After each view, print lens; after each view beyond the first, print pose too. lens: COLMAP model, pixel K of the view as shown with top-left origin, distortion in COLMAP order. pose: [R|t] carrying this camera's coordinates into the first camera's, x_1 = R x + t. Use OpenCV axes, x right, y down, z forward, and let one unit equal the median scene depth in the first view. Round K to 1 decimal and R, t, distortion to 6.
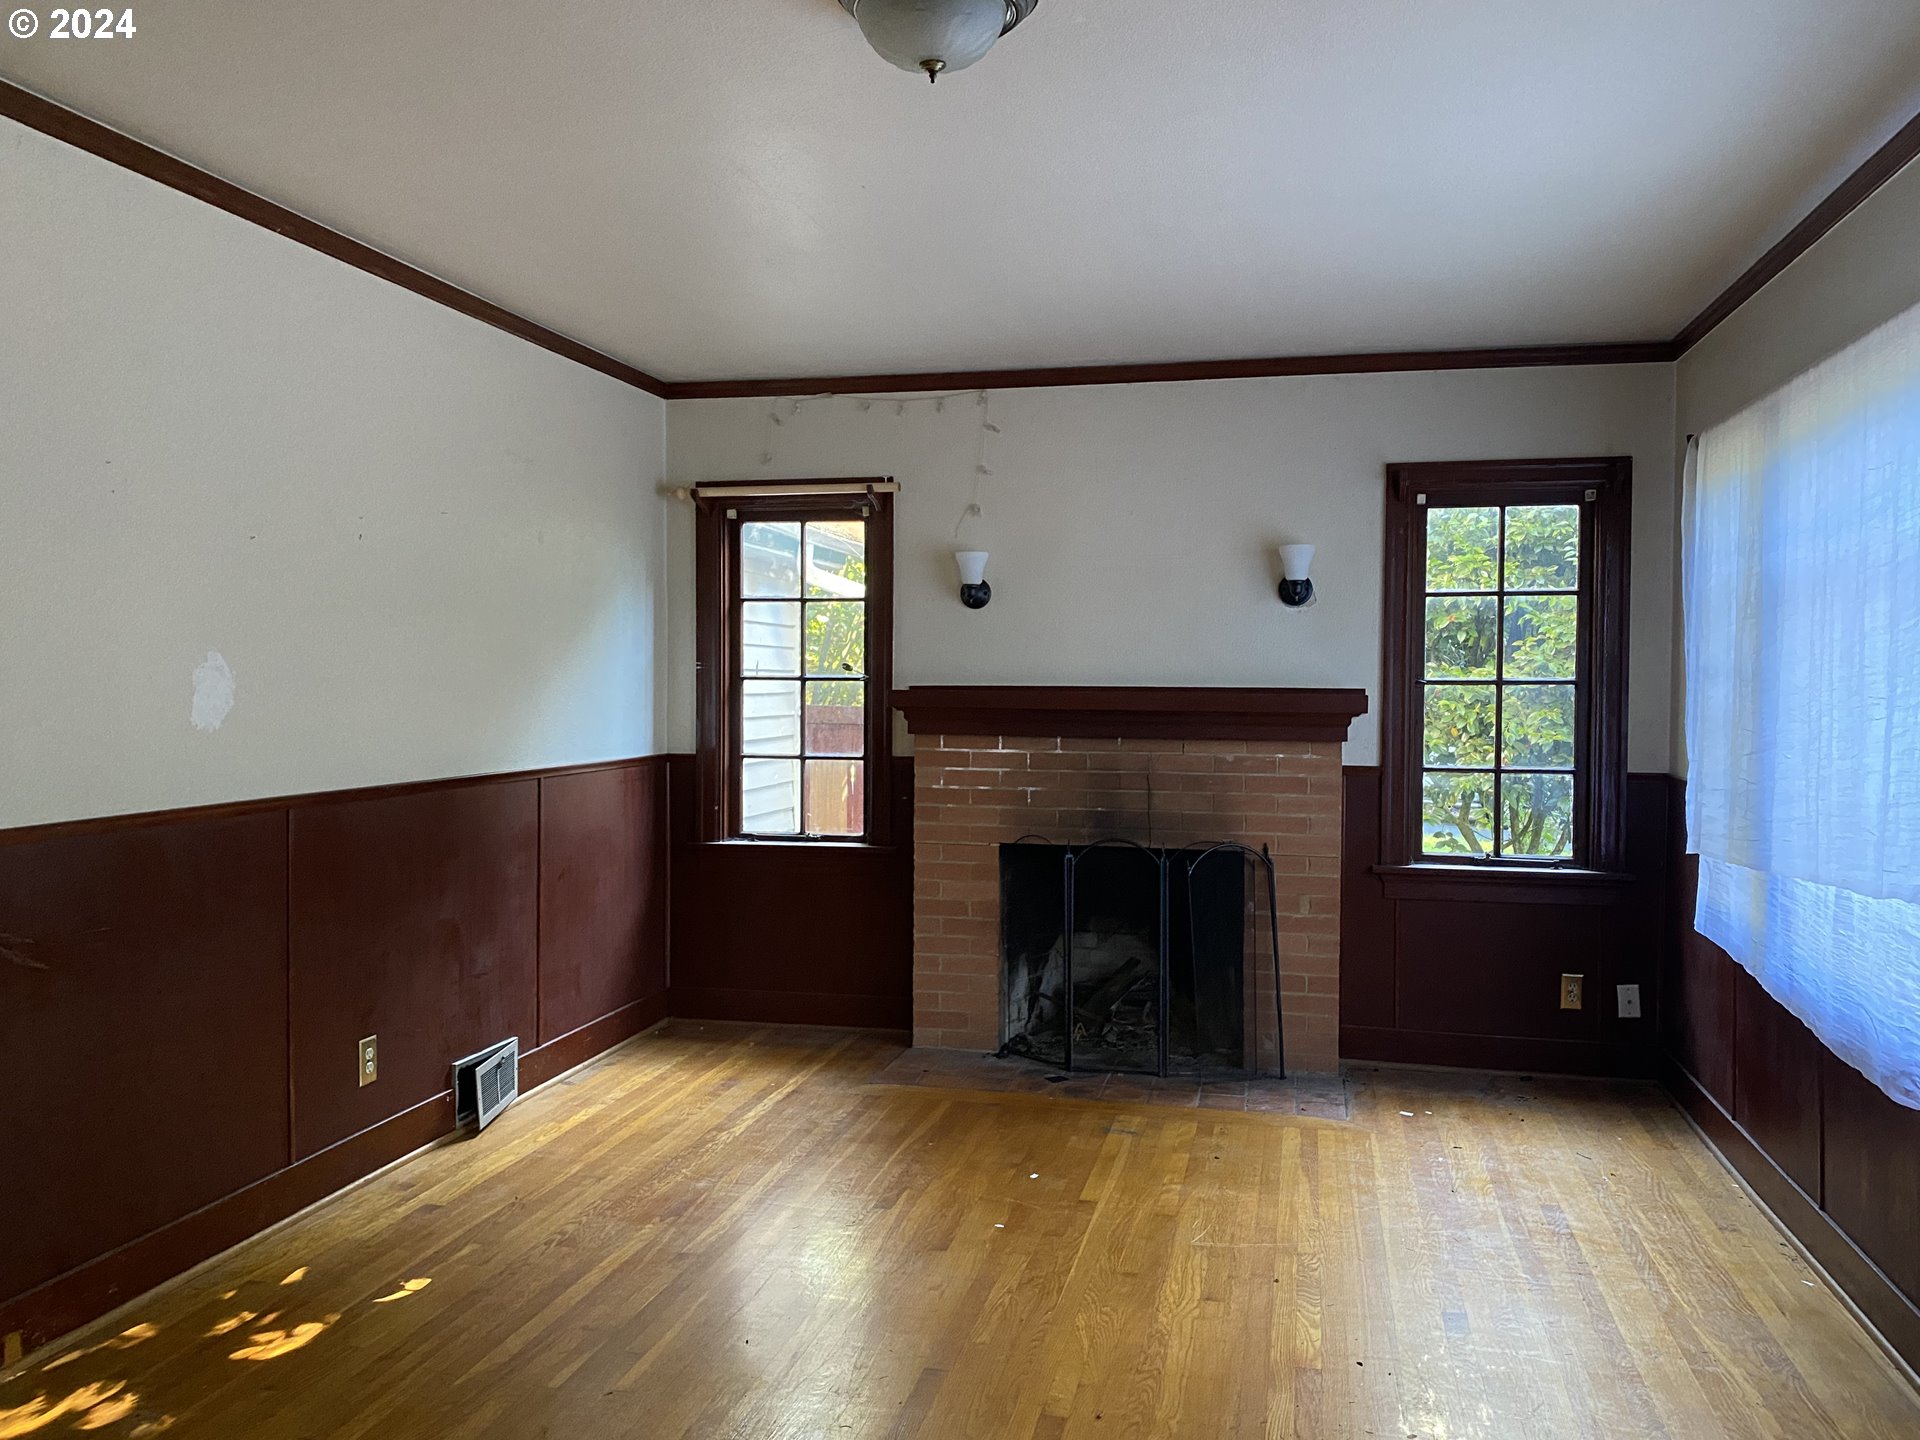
lens RADIAL K [[1424.3, 0, 984.1], [0, 1424.3, 720.4], [0, 0, 1]] dist [0.044570, -0.048428]
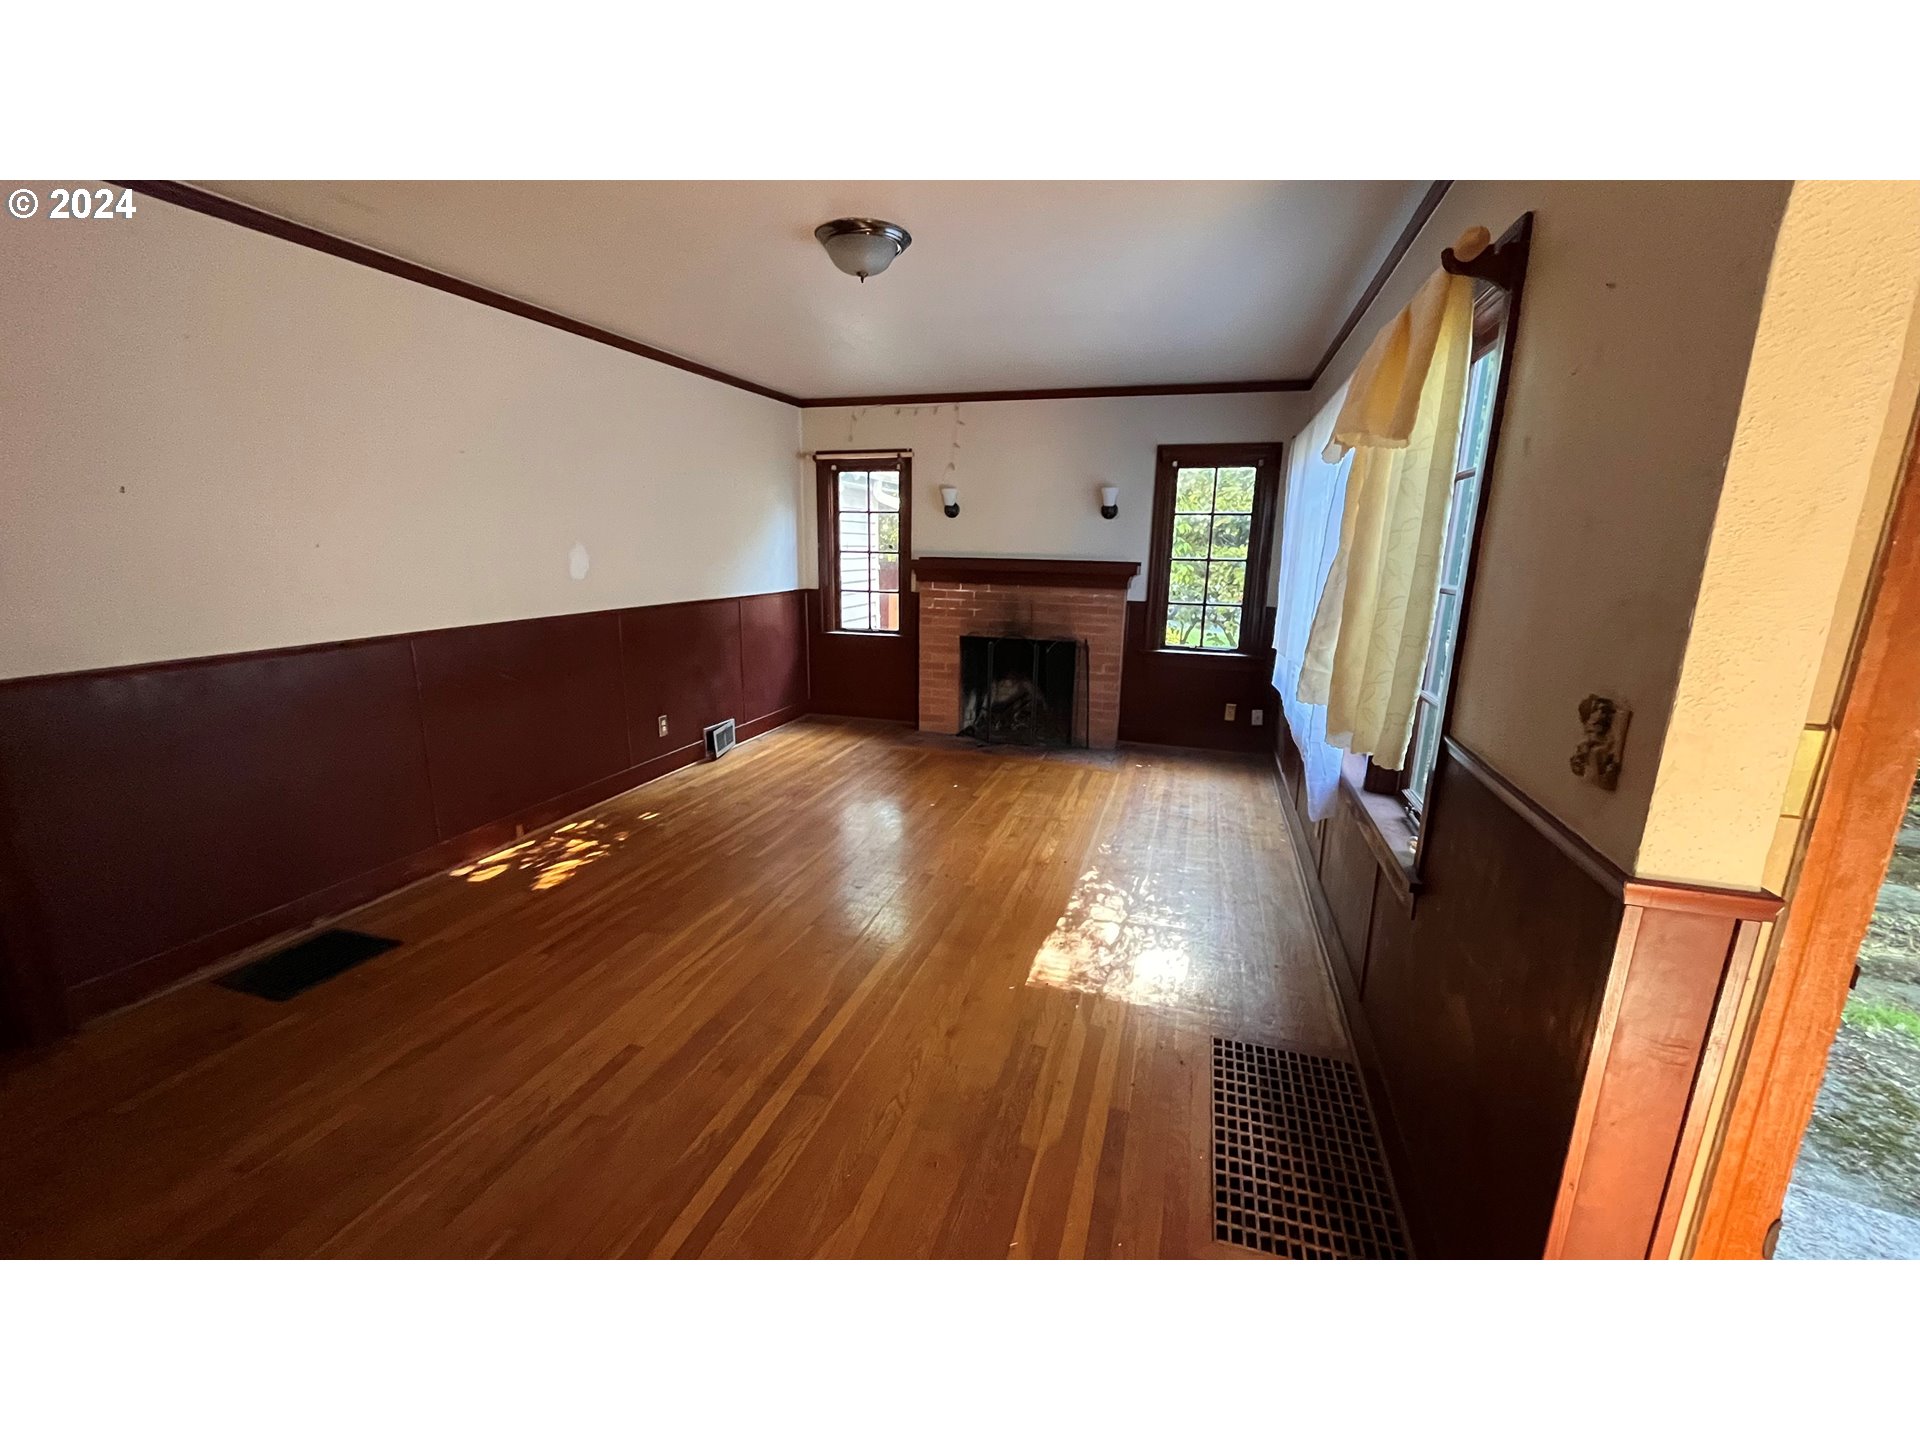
lens RADIAL K [[755.7, 0, 960.0], [0, 755.7, 720.0], [0, 0, 1]] dist [-0.000407, -0.000079]
pose [[0.996870, 0.028770, -0.073638, 0.099069], [-0.013322, 0.979246, 0.202237, -0.016576], [0.077928, -0.200623, 0.976564, -0.103299]]
